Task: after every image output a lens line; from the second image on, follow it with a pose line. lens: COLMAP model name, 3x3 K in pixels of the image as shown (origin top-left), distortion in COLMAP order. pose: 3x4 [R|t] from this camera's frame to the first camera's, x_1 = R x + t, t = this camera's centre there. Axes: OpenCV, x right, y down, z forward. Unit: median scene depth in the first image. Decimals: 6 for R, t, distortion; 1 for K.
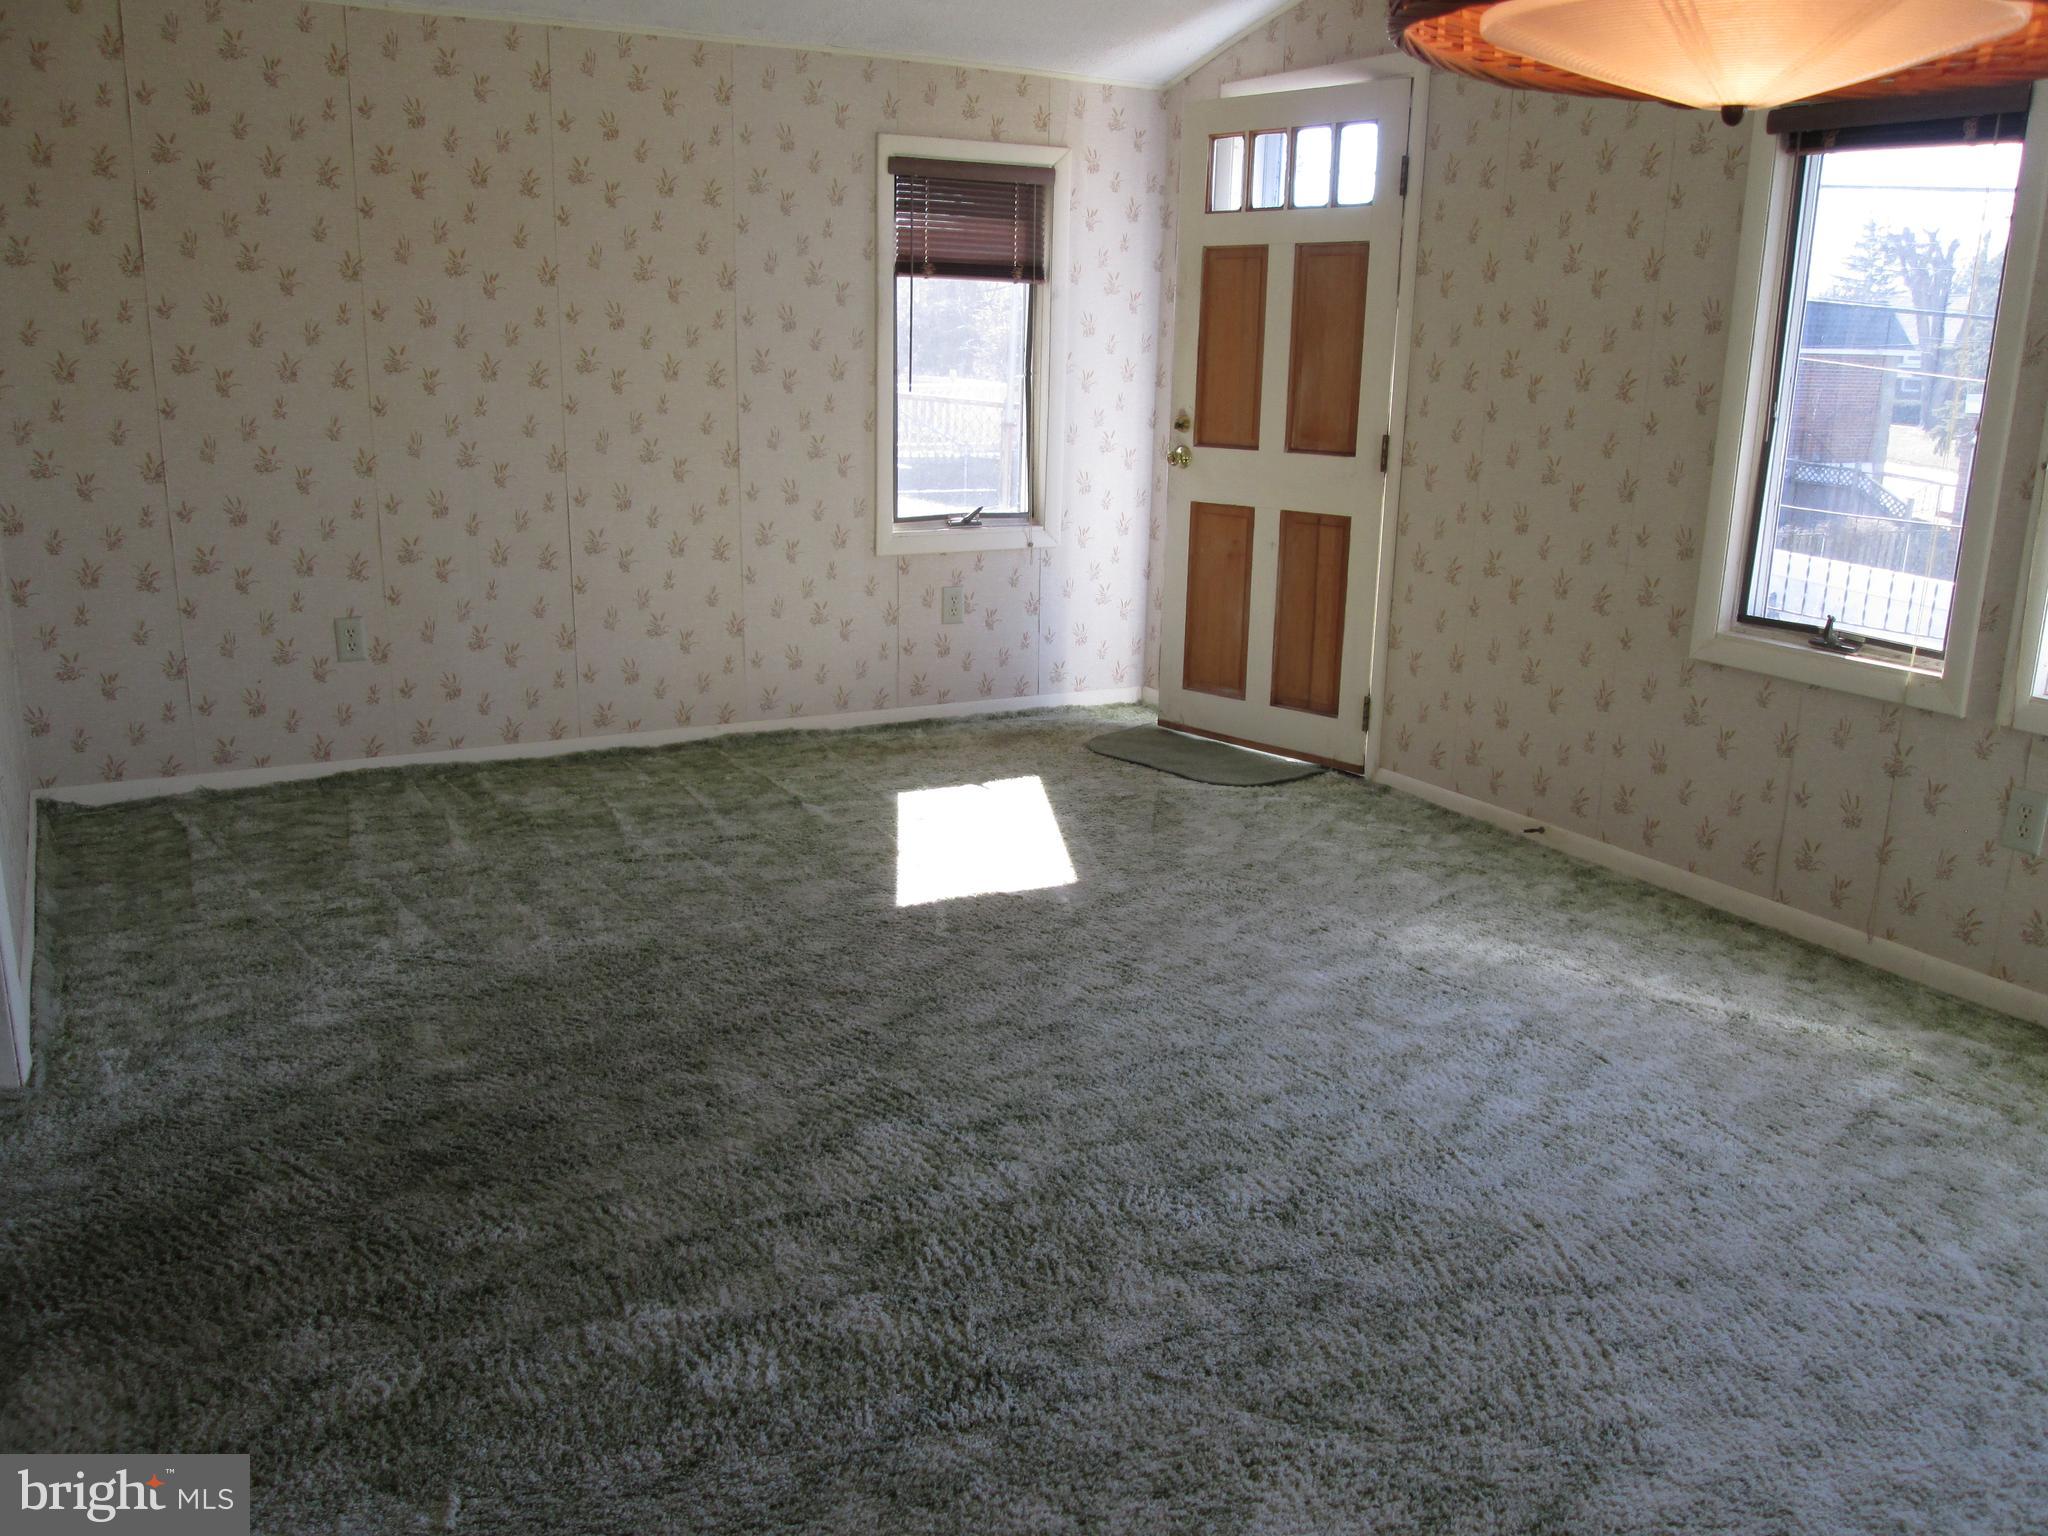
lens RADIAL K [[1697.3, 0, 1026.6], [0, 1697.3, 778.0], [0, 0, 1]] dist [-0.078074, 0.047641]
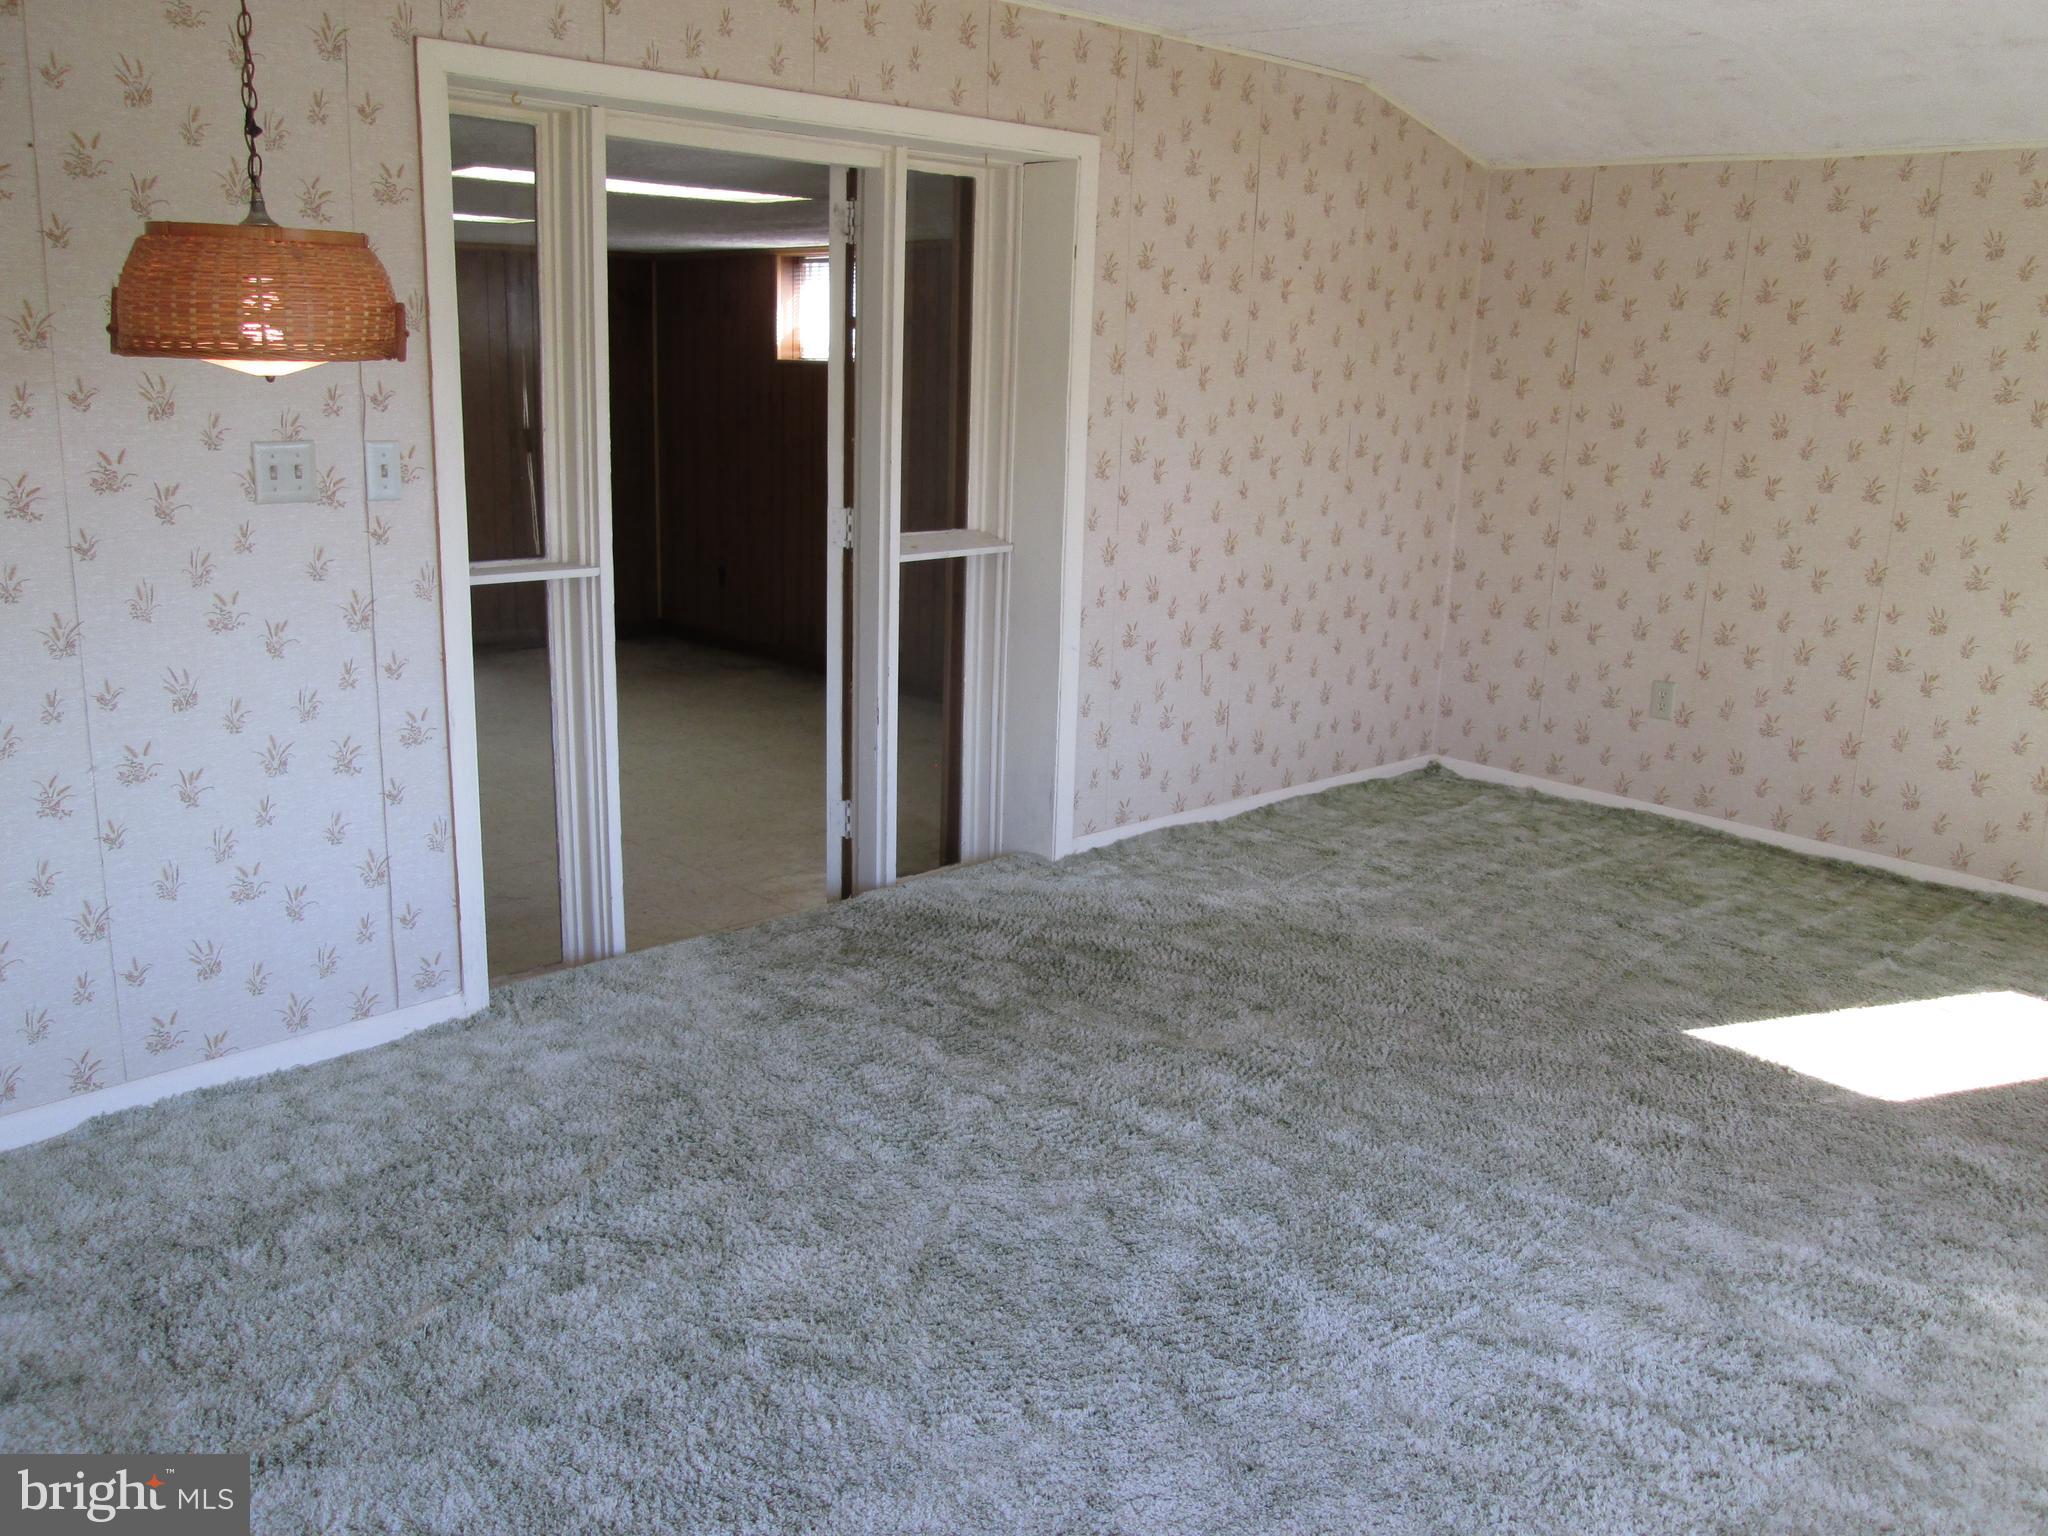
lens RADIAL K [[1697.3, 0, 1020.3], [0, 1697.3, 763.3], [0, 0, 1]] dist [-0.078074, 0.047641]
pose [[0.239349, 0.217468, -0.946266, 0.648166], [-0.268126, 0.951500, 0.150851, -0.105179], [0.933177, 0.217613, 0.286050, 0.285108]]
